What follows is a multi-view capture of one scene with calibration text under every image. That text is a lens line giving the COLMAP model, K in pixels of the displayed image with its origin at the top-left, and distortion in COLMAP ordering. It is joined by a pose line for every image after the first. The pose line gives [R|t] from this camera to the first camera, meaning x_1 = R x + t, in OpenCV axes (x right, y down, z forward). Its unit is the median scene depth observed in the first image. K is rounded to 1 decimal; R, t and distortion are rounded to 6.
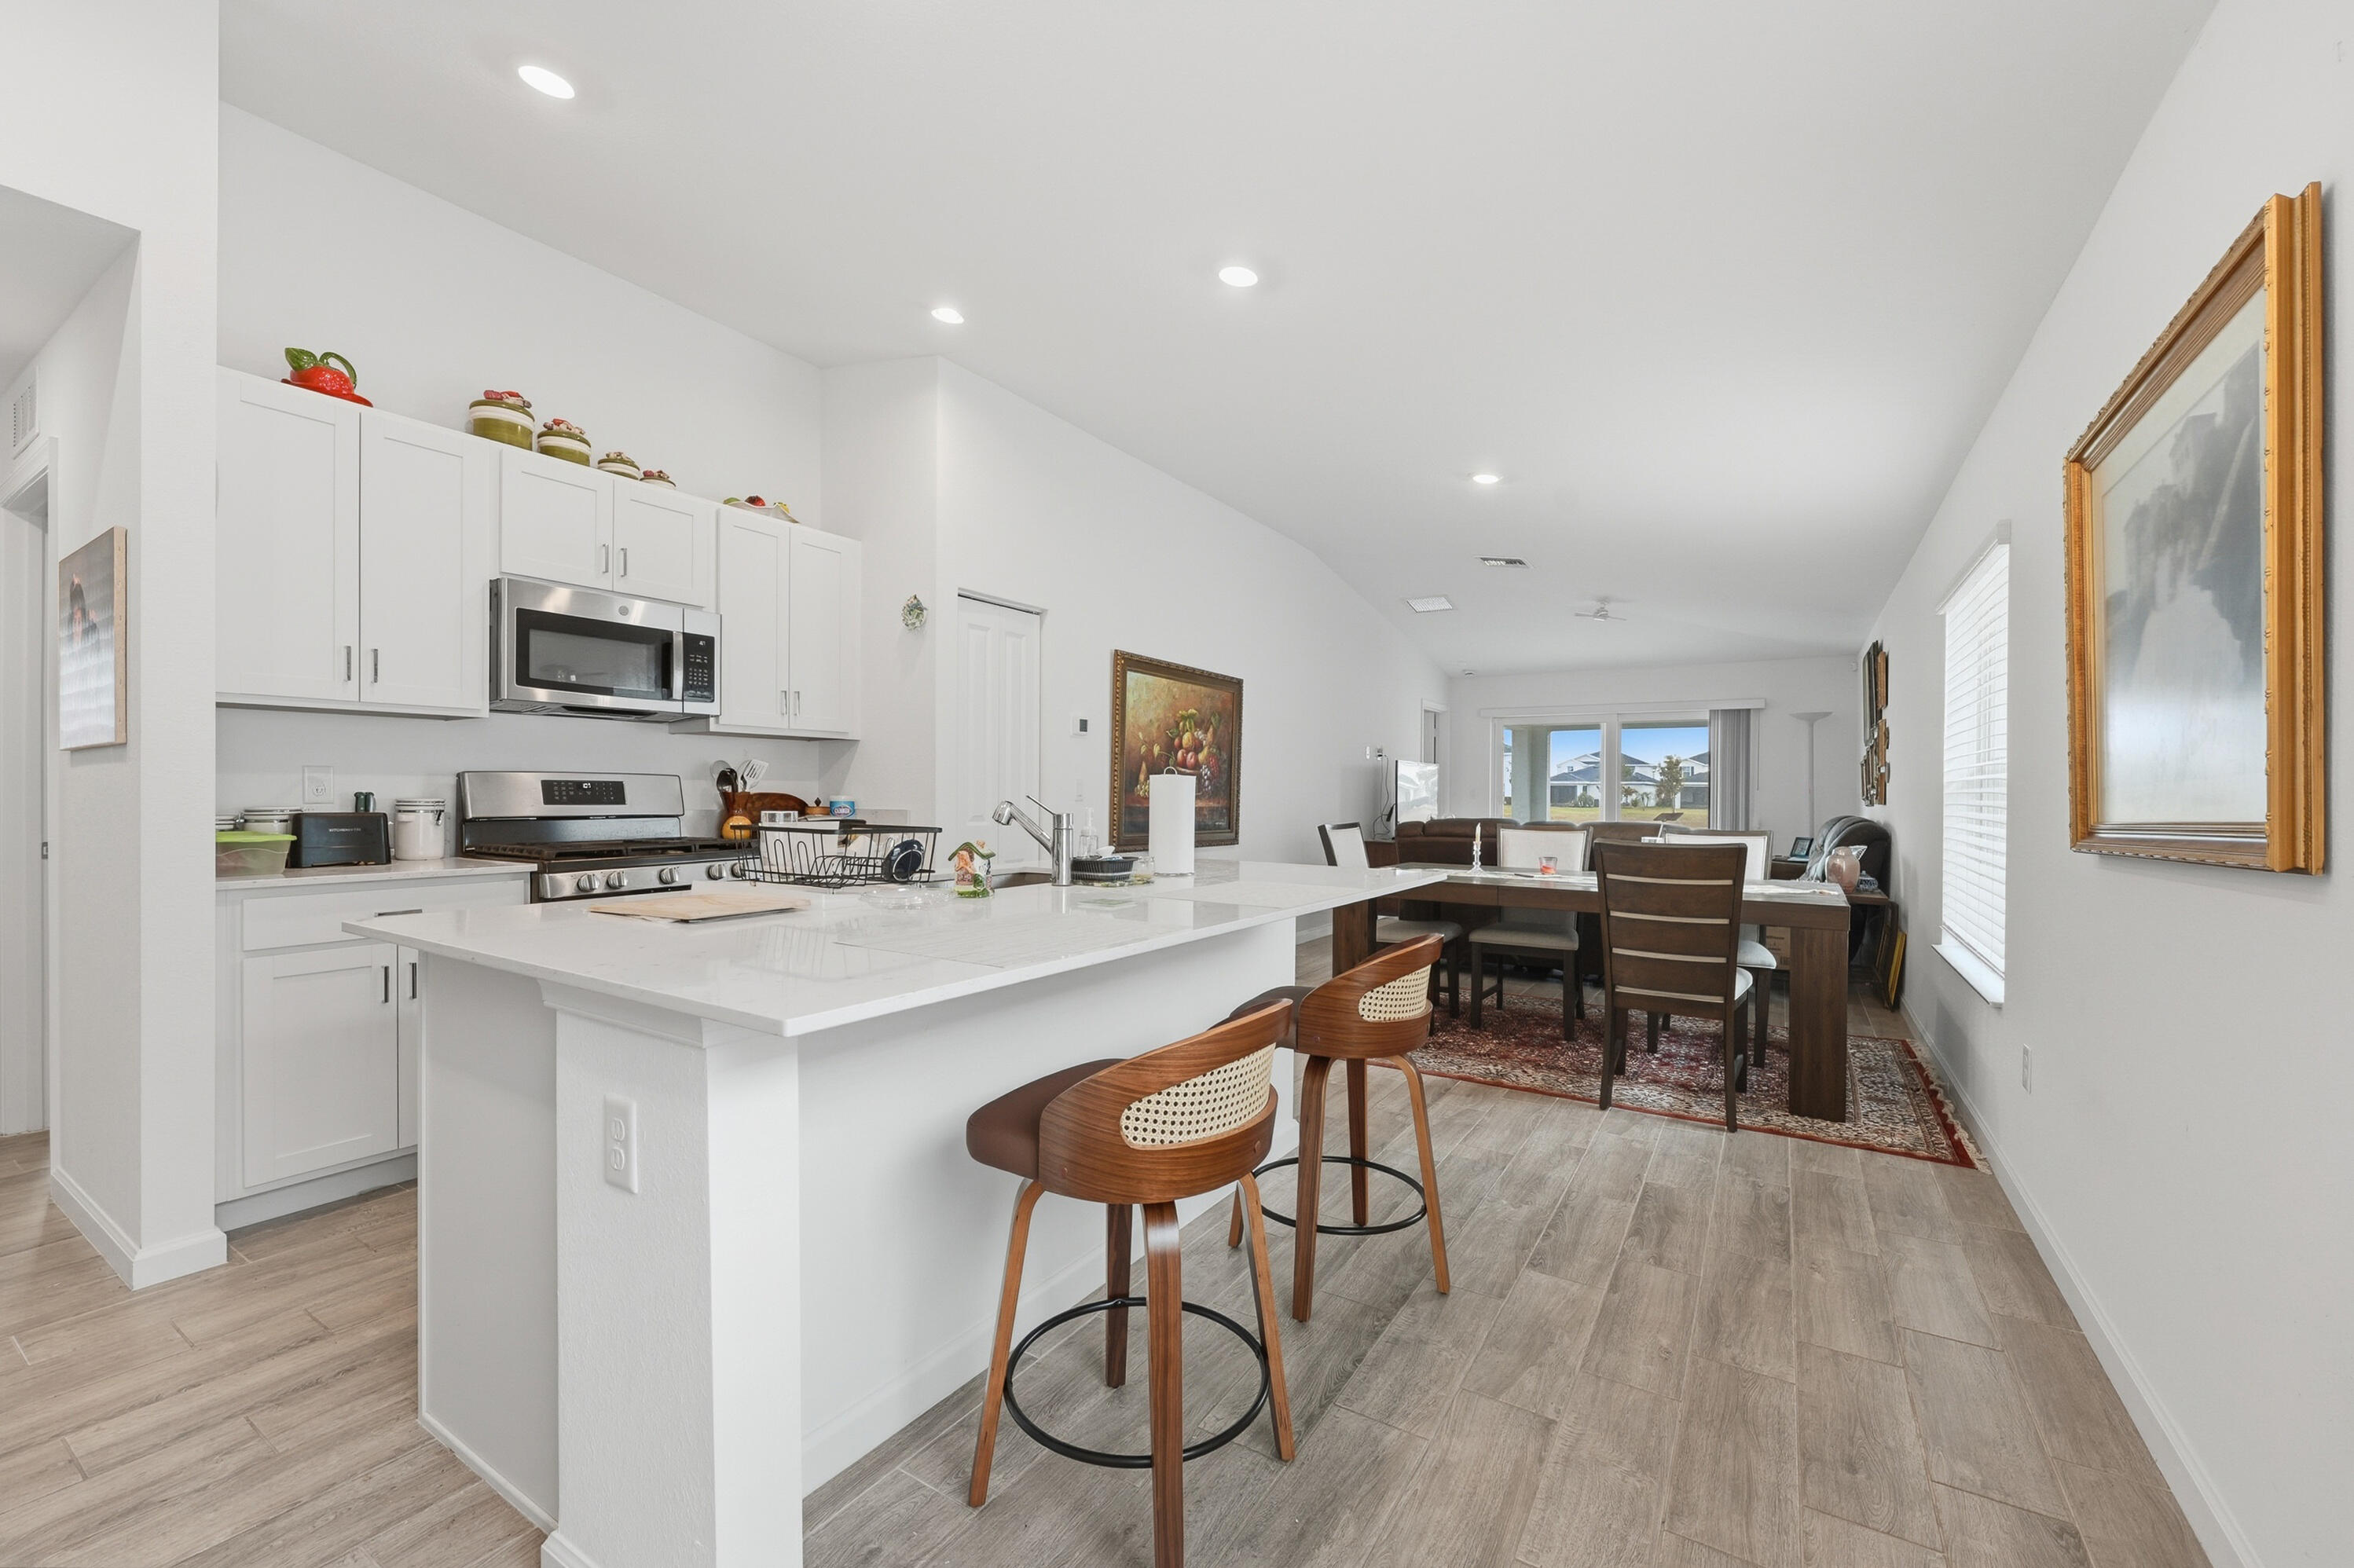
lens RADIAL K [[953.0, 0, 1185.3], [0, 953.0, 792.5], [0, 0, 1]] dist [-0.002269, -0.000016]
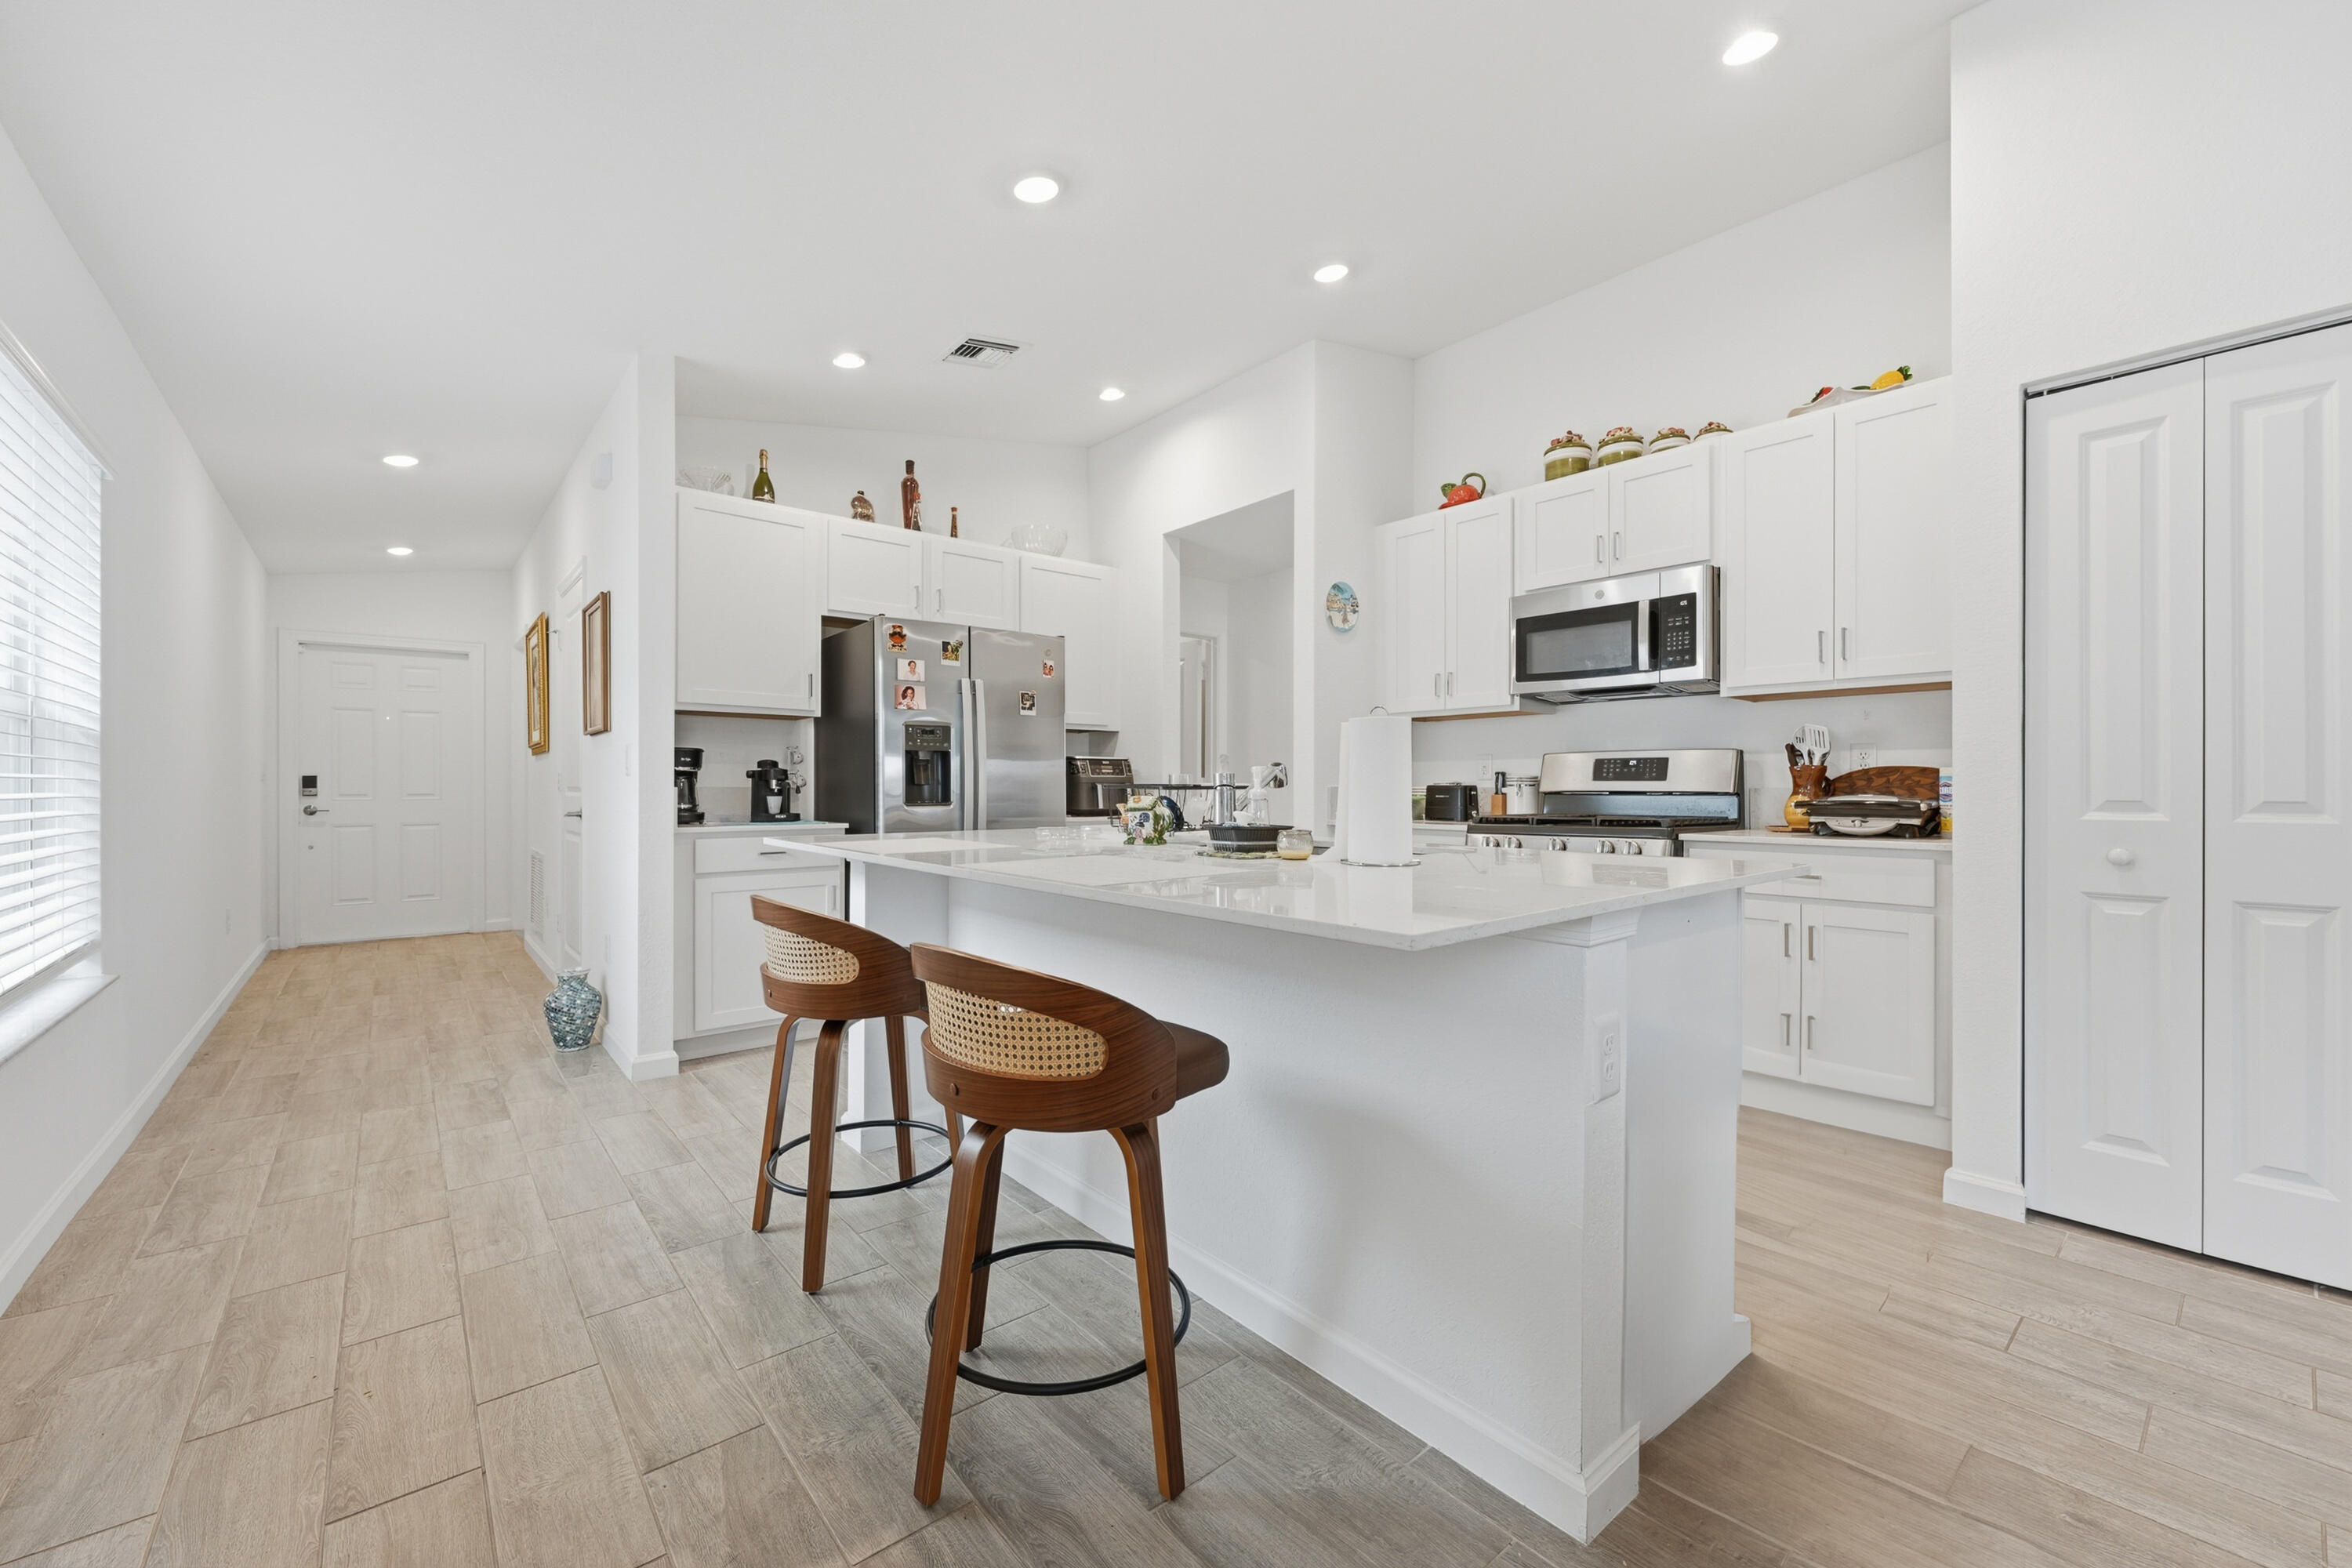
lens RADIAL K [[952.3, 0, 1189.5], [0, 952.3, 790.5], [0, 0, 1]] dist [-0.002269, -0.000016]
pose [[-0.309154, -0.003076, -0.951007, 0.537762], [-0.003811, 0.999991, -0.001996, 0.028329], [0.951004, 0.003008, -0.309163, 0.884793]]
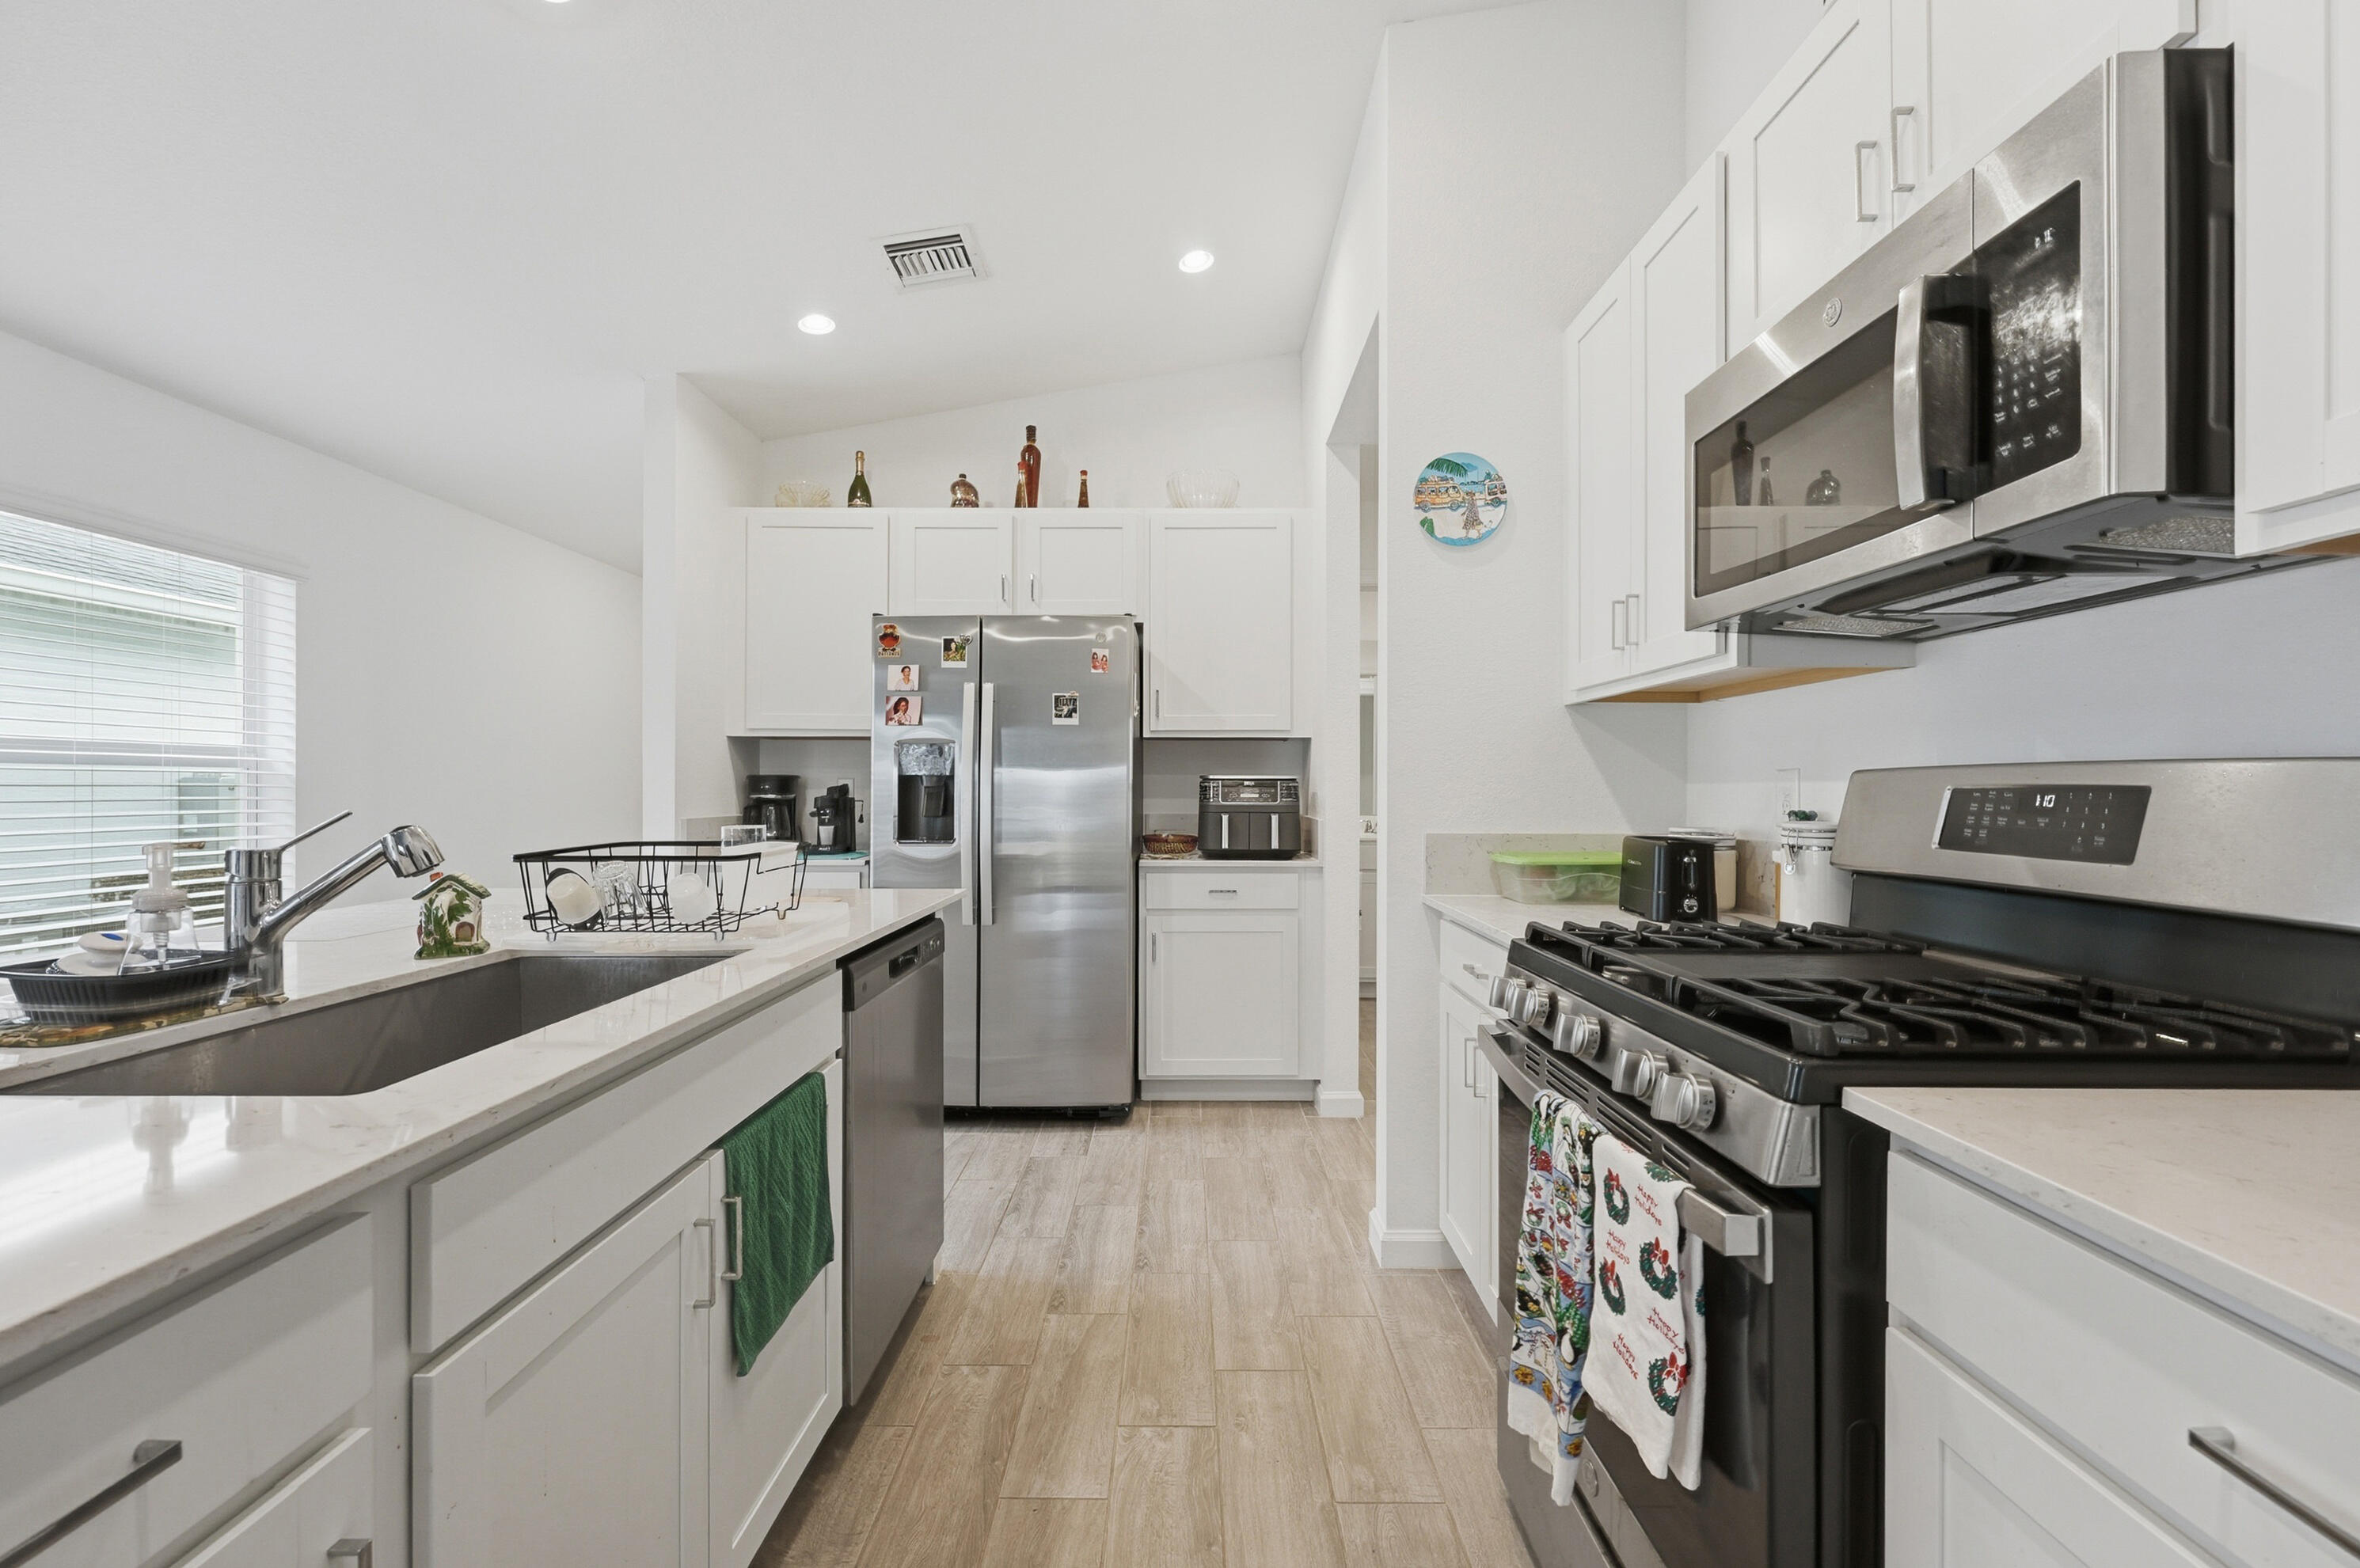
lens RADIAL K [[970.0, 0, 1175.3], [0, 970.0, 784.7], [0, 0, 1]] dist [-0.016305, -0.000140]
pose [[-0.858932, -0.010752, -0.511977, -0.189300], [-0.008503, 0.999941, -0.006735, -0.007902], [0.512019, -0.001431, -0.858973, 1.168886]]
